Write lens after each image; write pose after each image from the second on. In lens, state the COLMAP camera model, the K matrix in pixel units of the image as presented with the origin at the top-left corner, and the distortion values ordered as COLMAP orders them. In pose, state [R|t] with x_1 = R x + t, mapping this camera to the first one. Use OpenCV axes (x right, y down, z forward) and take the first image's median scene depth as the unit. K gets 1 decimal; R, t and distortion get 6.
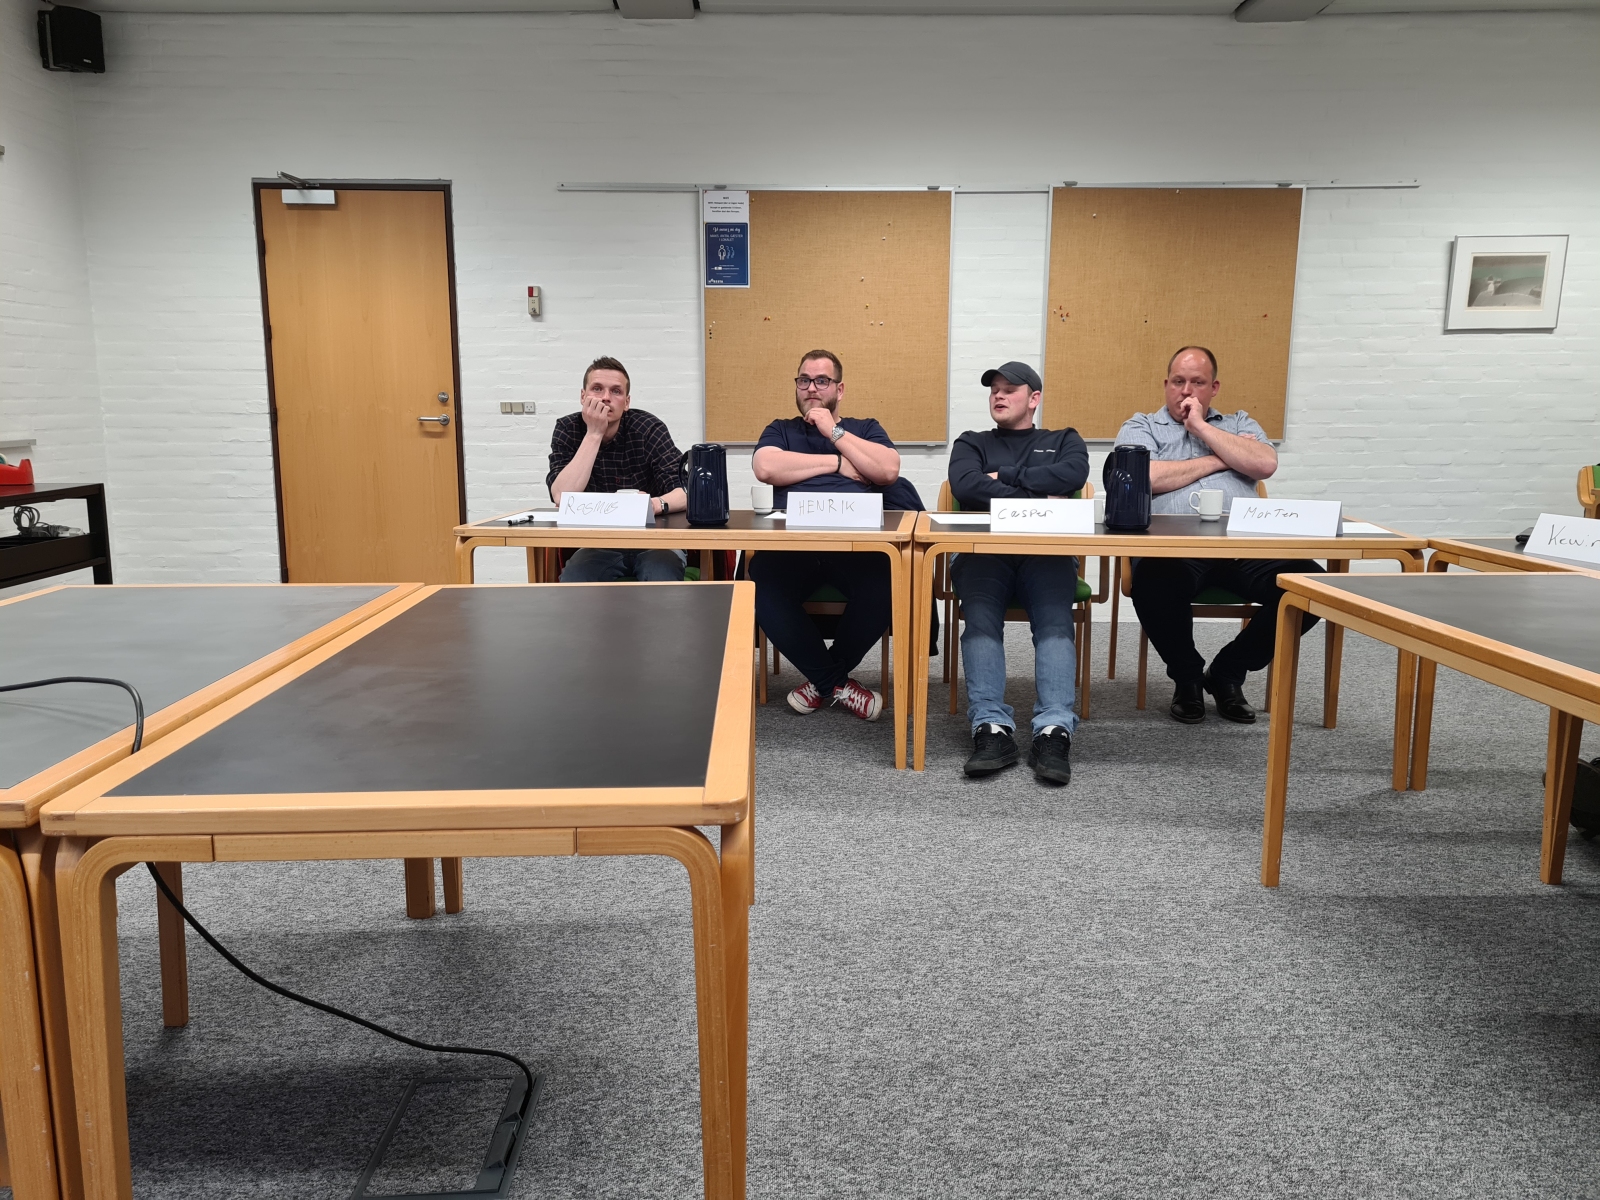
lens RADIAL K [[1204.1, 0, 783.3], [0, 1204.1, 571.7], [0, 0, 1]] dist [0.062278, -0.050341]
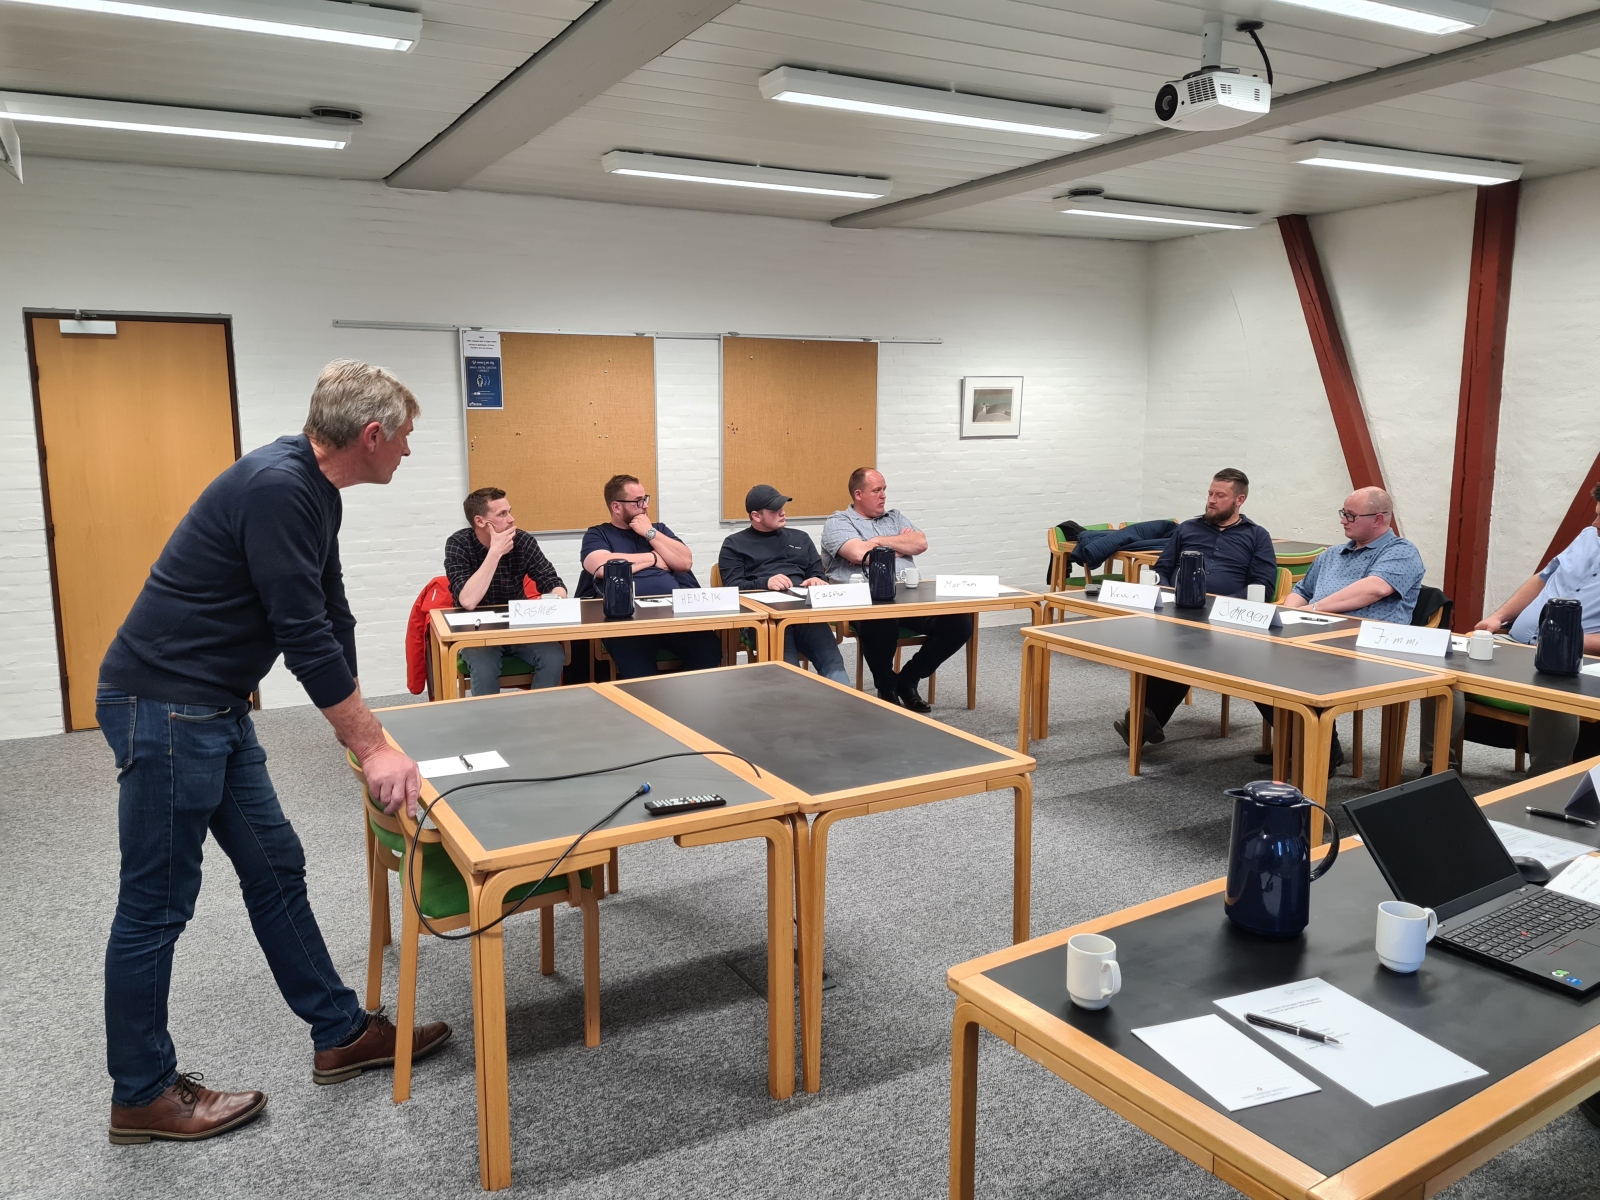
lens RADIAL K [[1204.1, 0, 783.3], [0, 1204.1, 571.7], [0, 0, 1]] dist [0.062278, -0.050341]
pose [[0.887234, -0.064725, 0.456757, -0.350664], [0.070674, 0.997491, 0.004070, -0.055052], [-0.455875, 0.028670, 0.889582, -0.222780]]
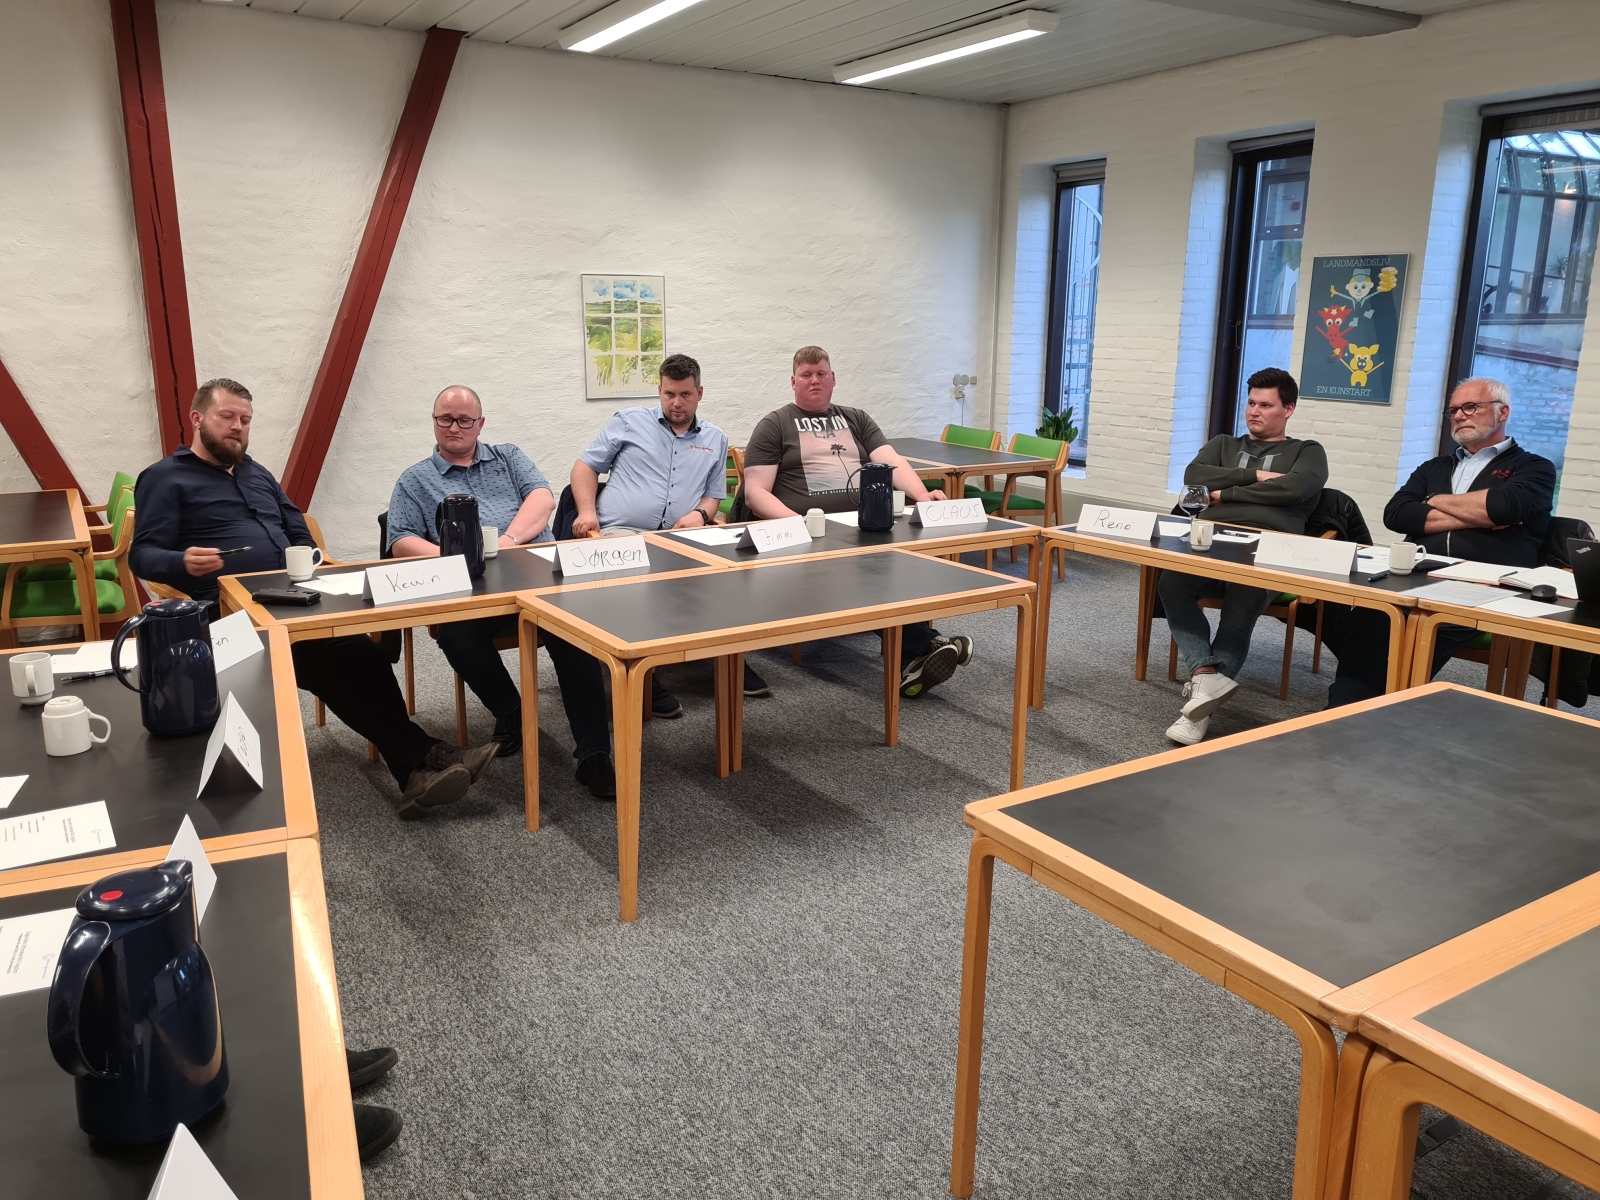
lens RADIAL K [[1204.1, 0, 783.3], [0, 1204.1, 571.7], [0, 0, 1]] dist [0.062278, -0.050341]
pose [[-0.519805, -0.180854, 0.834922, -0.263147], [0.119249, 0.952405, 0.280544, -0.164960], [-0.845921, 0.245392, -0.473498, 0.644912]]
